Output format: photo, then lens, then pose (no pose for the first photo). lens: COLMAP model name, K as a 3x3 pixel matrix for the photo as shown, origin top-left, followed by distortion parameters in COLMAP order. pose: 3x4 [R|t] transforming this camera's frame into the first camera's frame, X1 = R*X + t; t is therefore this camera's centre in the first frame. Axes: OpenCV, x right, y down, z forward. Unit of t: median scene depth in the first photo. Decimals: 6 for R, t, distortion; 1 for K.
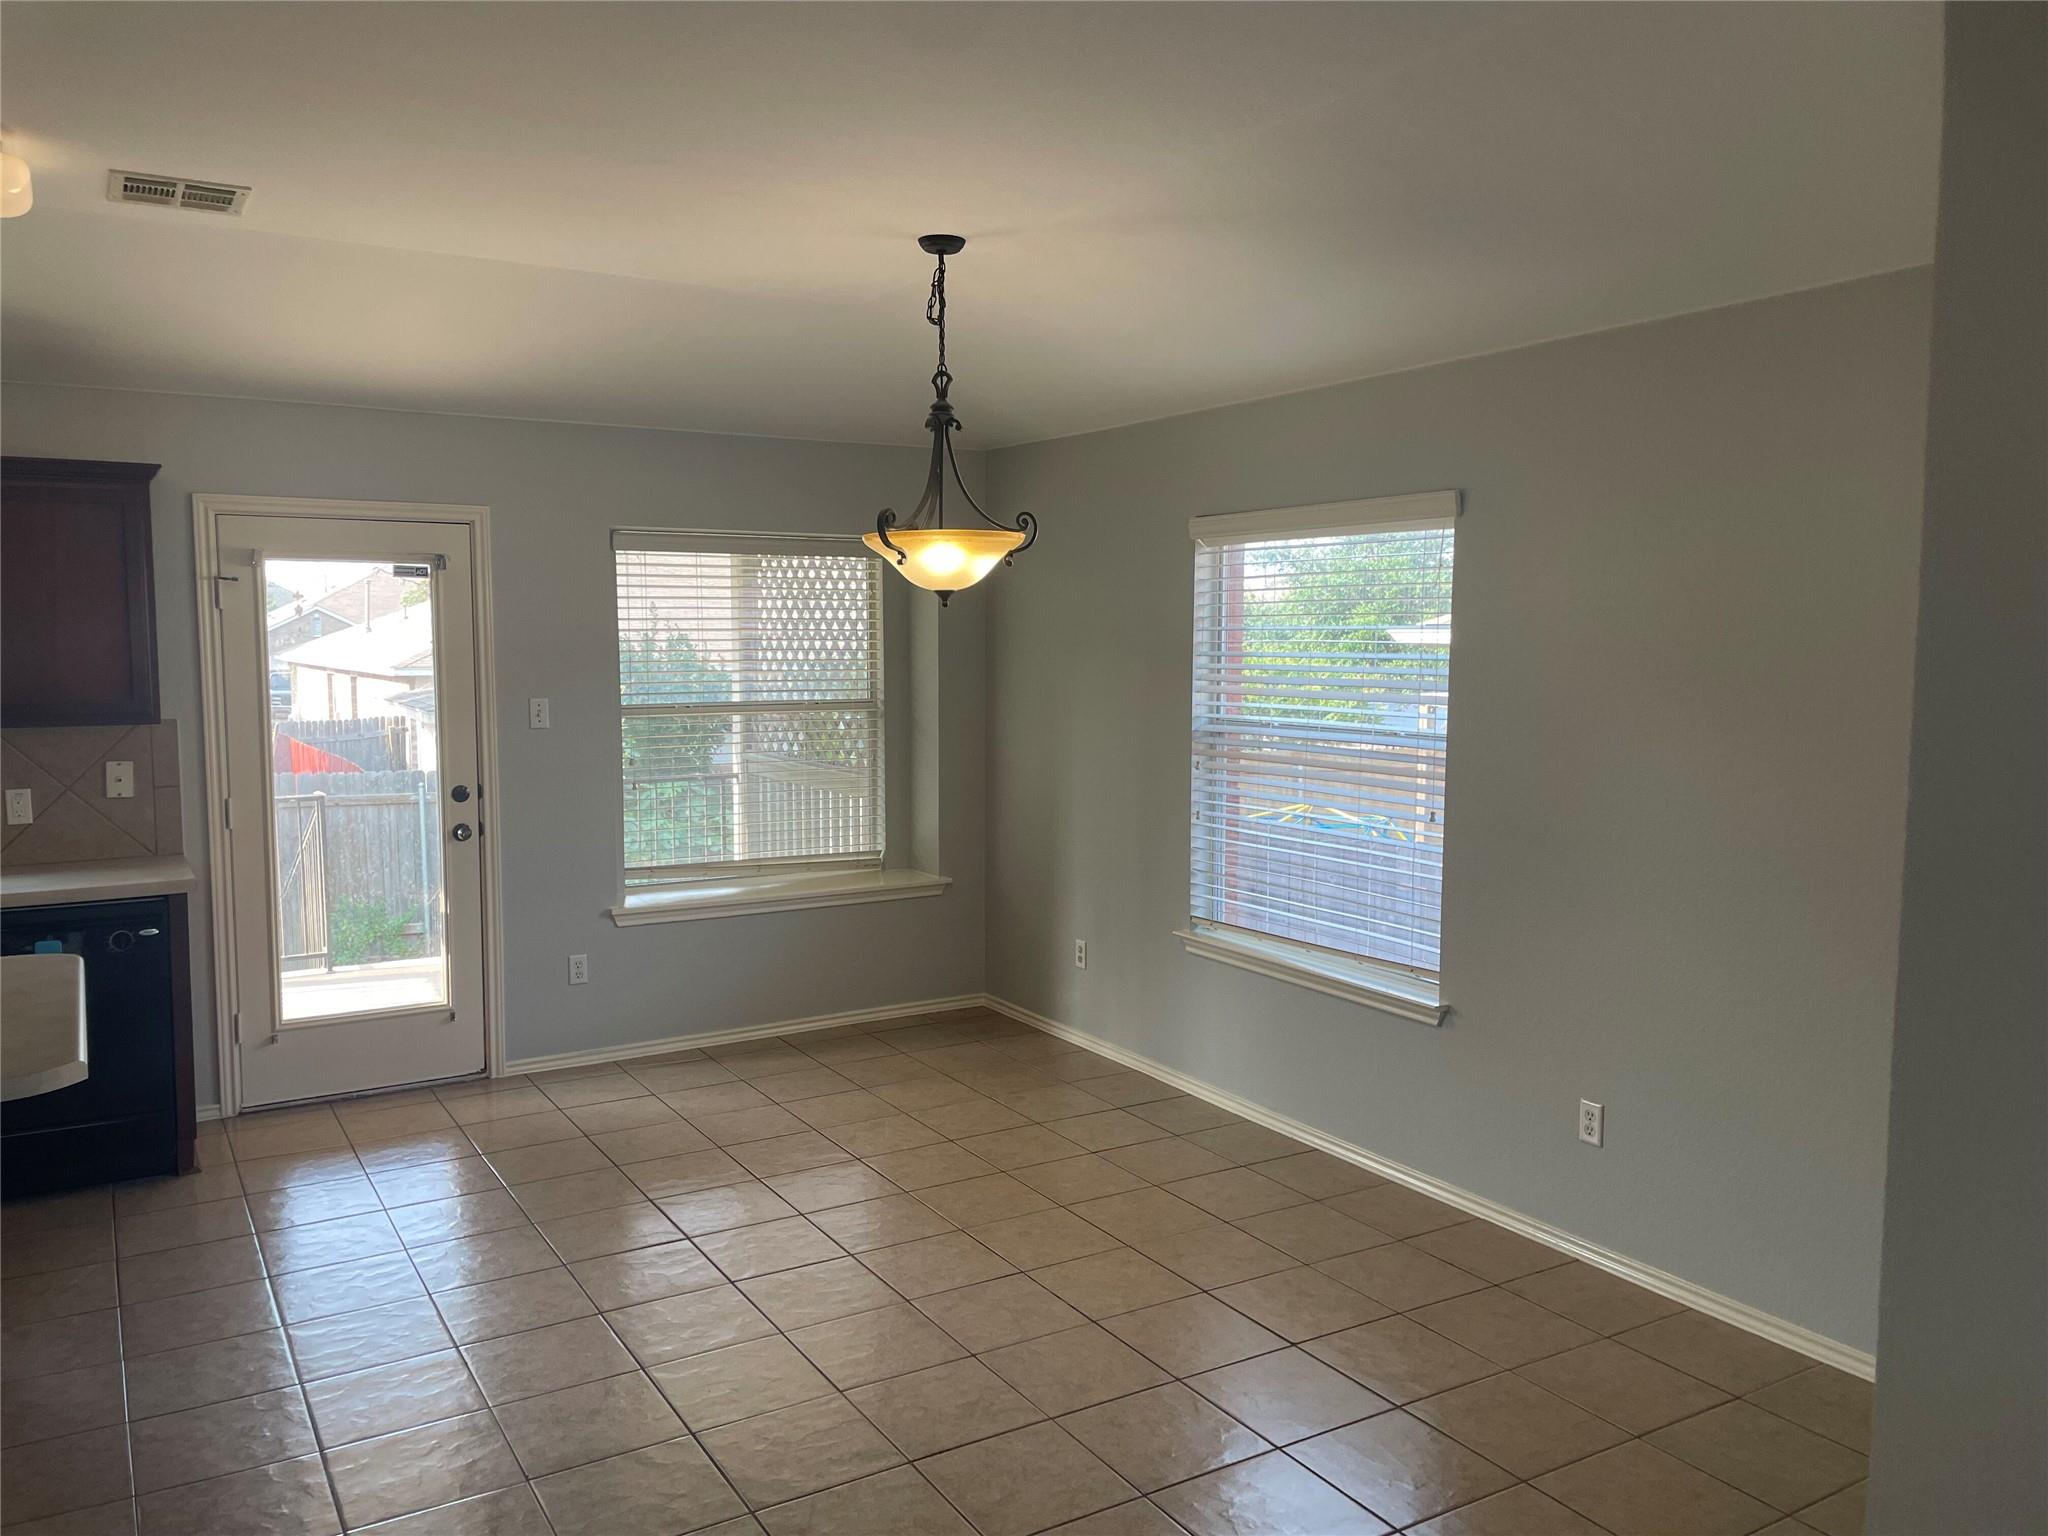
lens RADIAL K [[1580.8, 0, 1024.0], [0, 1580.8, 768.0], [0, 0, 1]] dist [0.030050, 0.001896]
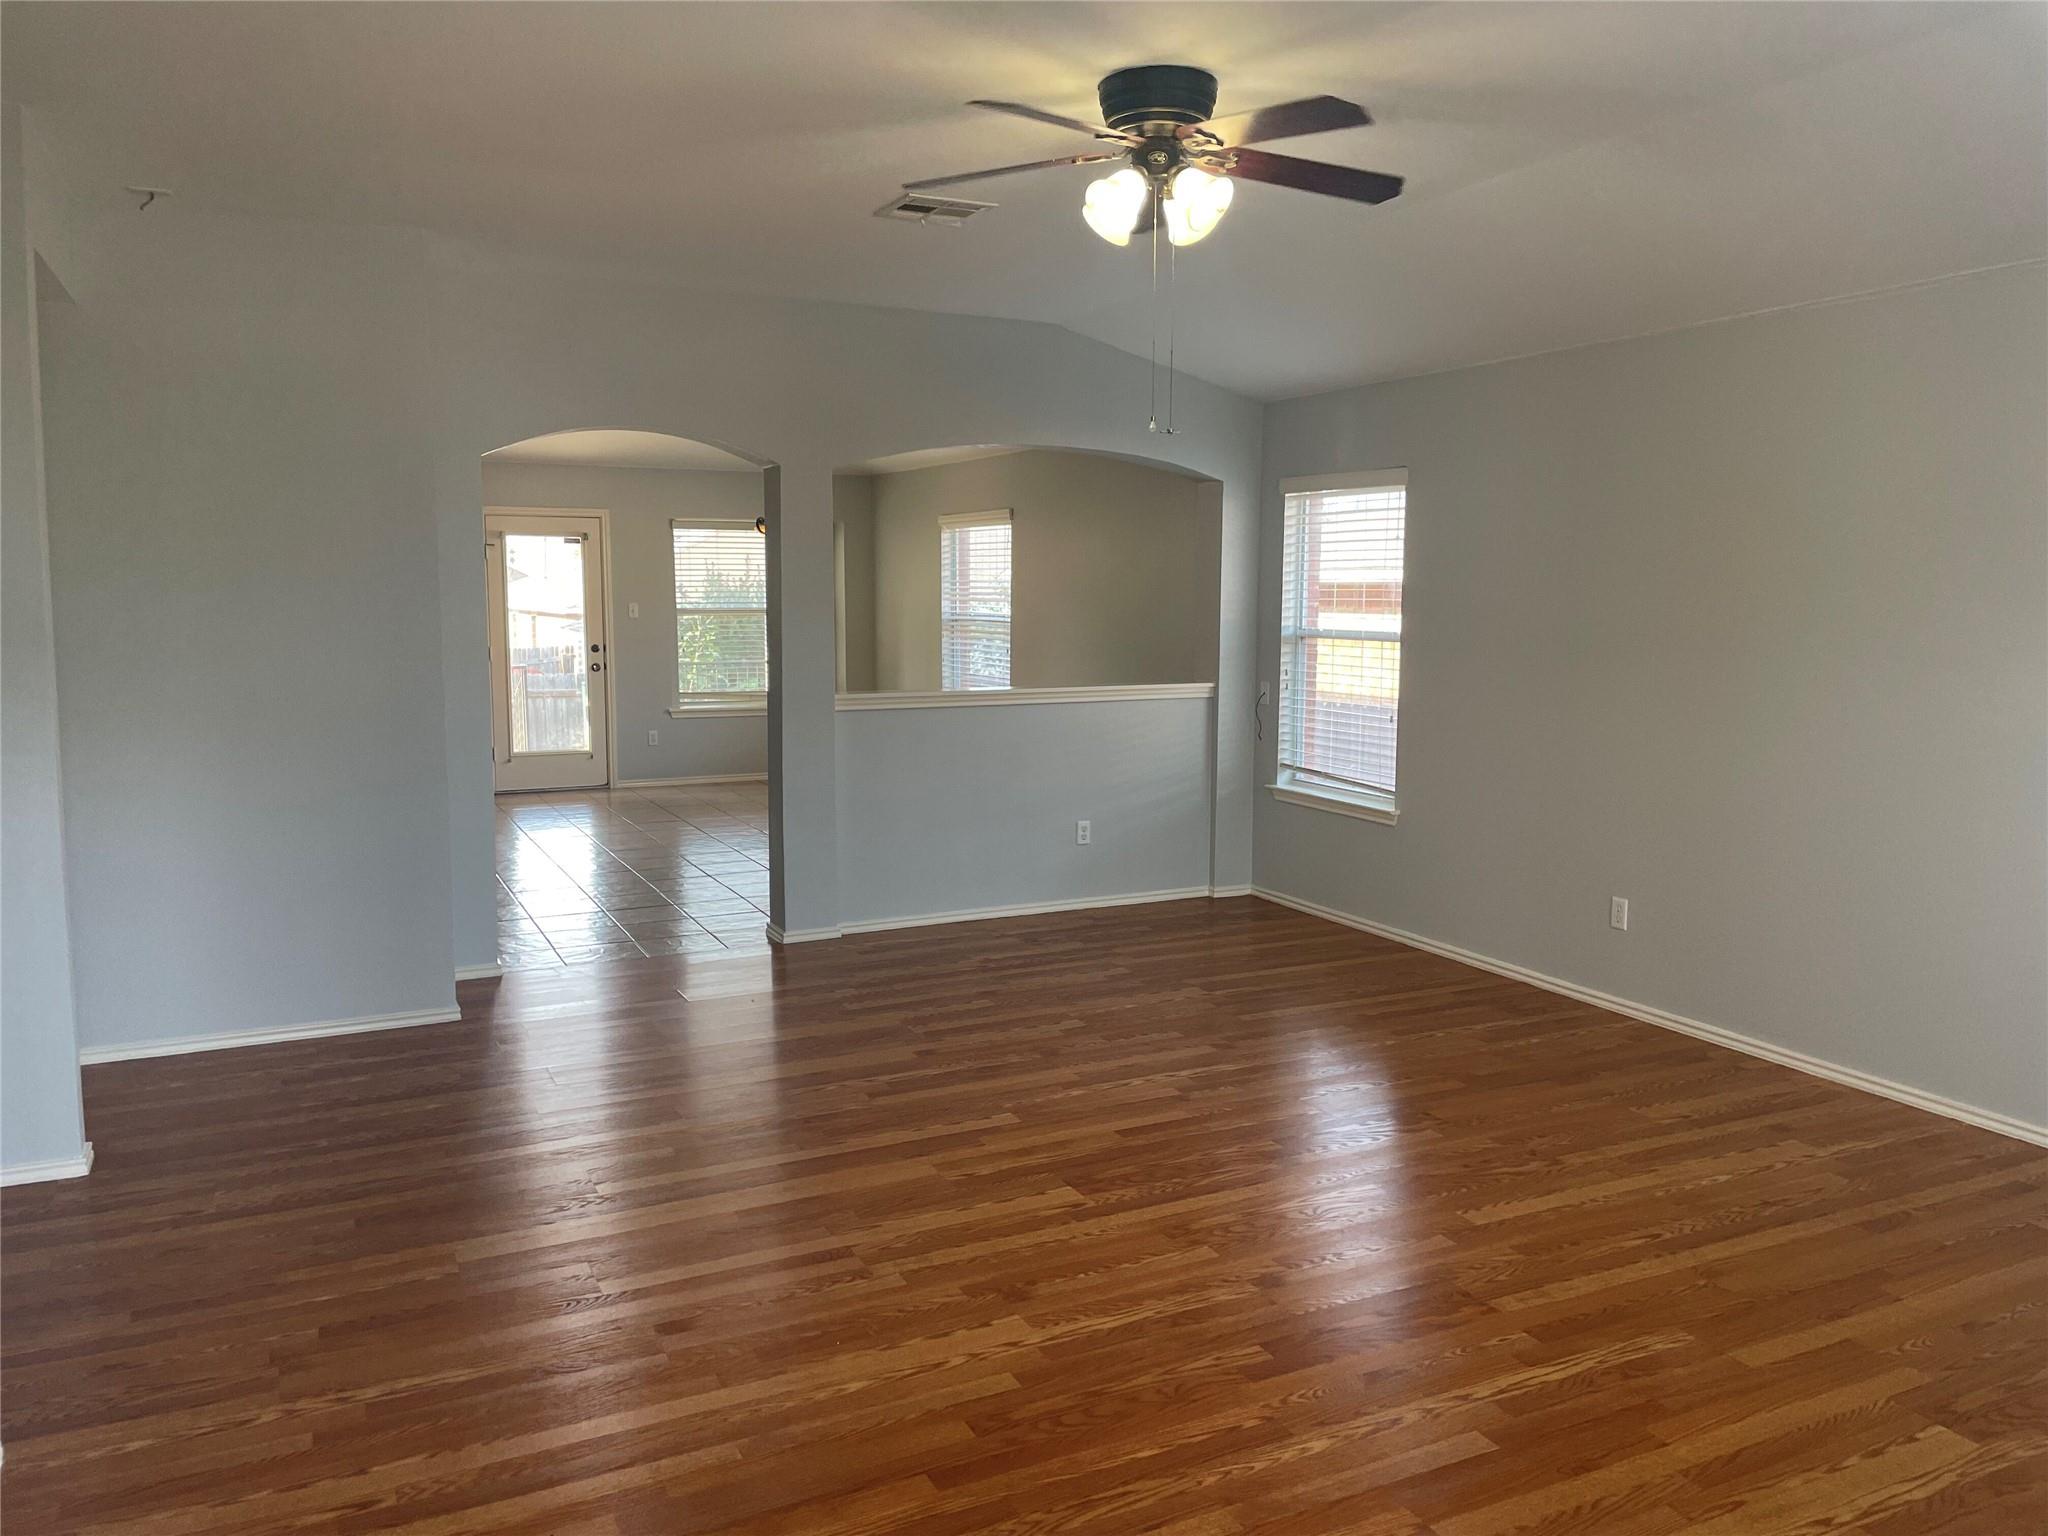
lens RADIAL K [[1500.4, 0, 1024.0], [0, 1500.4, 768.0], [0, 0, 1]] dist [0.006844, 0.000343]
pose [[0.996612, 0.013992, -0.081044, 0.362497], [-0.011004, 0.999247, 0.037209, 0.092707], [0.081504, -0.036191, 0.996016, -0.909235]]
